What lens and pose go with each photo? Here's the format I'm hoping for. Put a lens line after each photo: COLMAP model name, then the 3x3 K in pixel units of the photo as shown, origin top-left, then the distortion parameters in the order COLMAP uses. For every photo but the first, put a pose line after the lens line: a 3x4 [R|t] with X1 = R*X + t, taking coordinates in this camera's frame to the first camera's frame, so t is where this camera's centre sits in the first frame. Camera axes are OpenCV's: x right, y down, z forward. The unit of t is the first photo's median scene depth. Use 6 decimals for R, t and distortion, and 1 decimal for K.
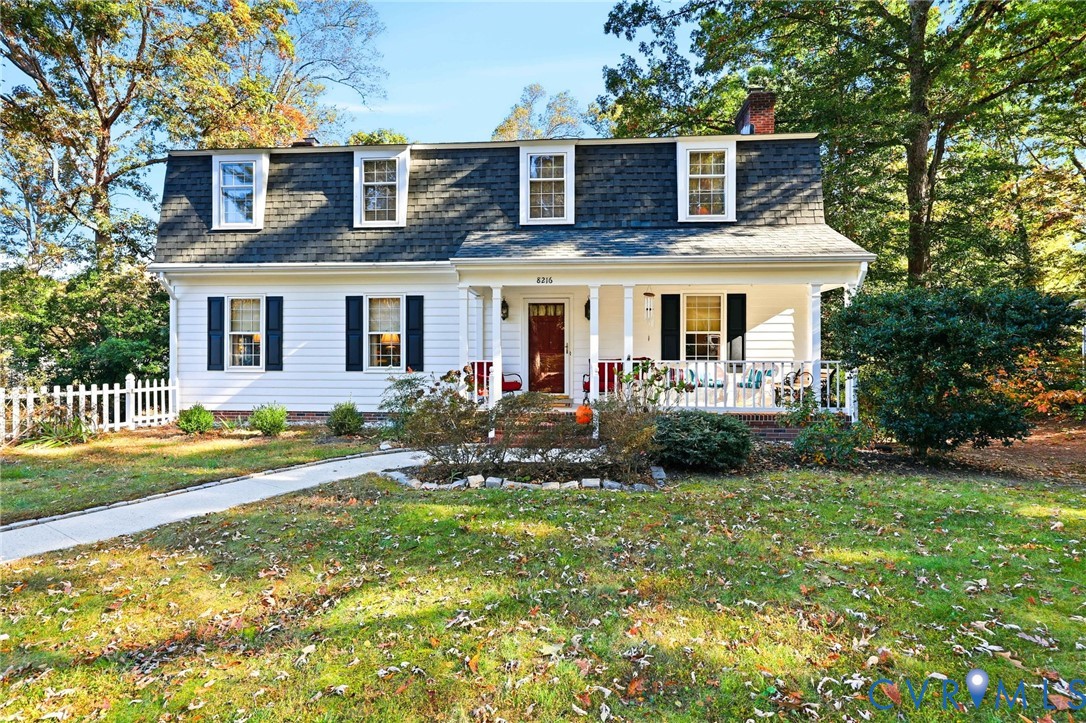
lens RADIAL K [[473.3, 0, 539.4], [0, 473.3, 358.4], [0, 0, 1]] dist [-0.001702, -0.000120]
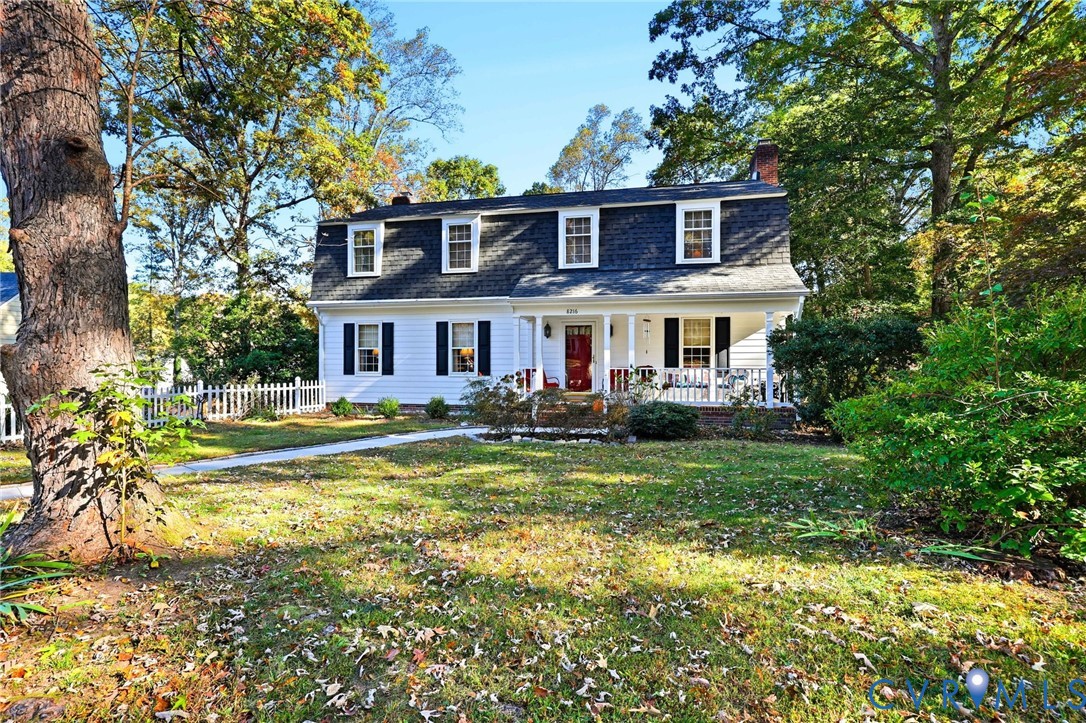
lens RADIAL K [[446.6, 0, 544.1], [0, 446.6, 367.8], [0, 0, 1]] dist [-0.000669, 0.000179]
pose [[0.991104, 0.000455, -0.133086, 0.087234], [0.000076, 0.999992, 0.003982, -0.000979], [0.133087, -0.003956, 0.991096, -0.282195]]
